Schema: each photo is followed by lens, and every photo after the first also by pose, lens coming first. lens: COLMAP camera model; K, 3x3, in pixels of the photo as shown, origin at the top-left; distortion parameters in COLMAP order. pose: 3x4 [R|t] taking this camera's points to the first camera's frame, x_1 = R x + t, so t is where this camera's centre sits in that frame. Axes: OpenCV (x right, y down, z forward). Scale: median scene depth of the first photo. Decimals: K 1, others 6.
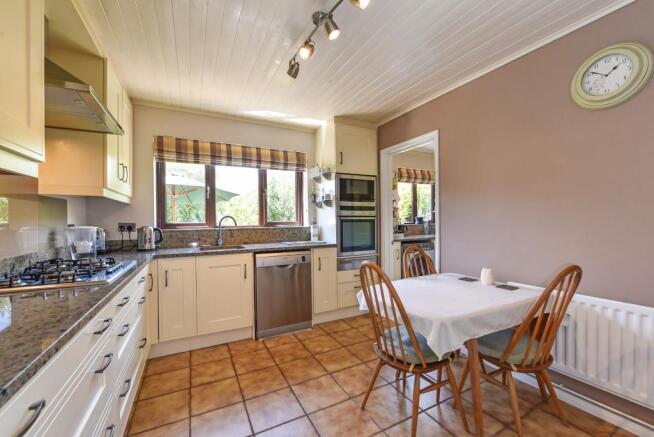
lens RADIAL K [[261.6, 0, 326.1], [0, 261.6, 218.7], [0, 0, 1]] dist [0.003074, 0.000214]
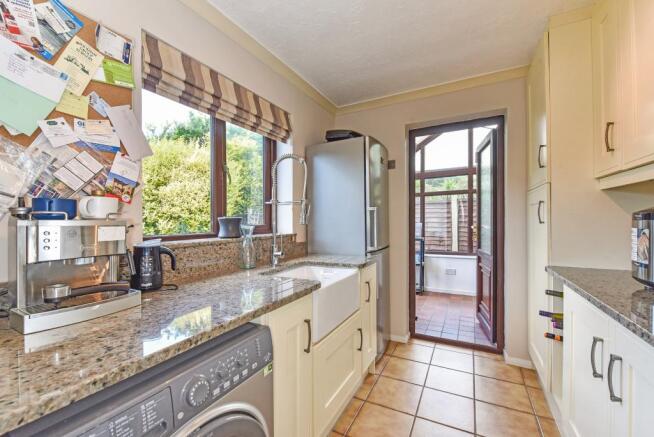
lens RADIAL K [[261.6, 0, 327.4], [0, 261.6, 219.6], [0, 0, 1]] dist [0.003074, 0.000214]
pose [[0.817933, -0.003768, 0.575301, 0.265959], [0.006474, 0.999976, -0.002656, -0.000804], [-0.575277, 0.005897, 0.817937, 0.654190]]
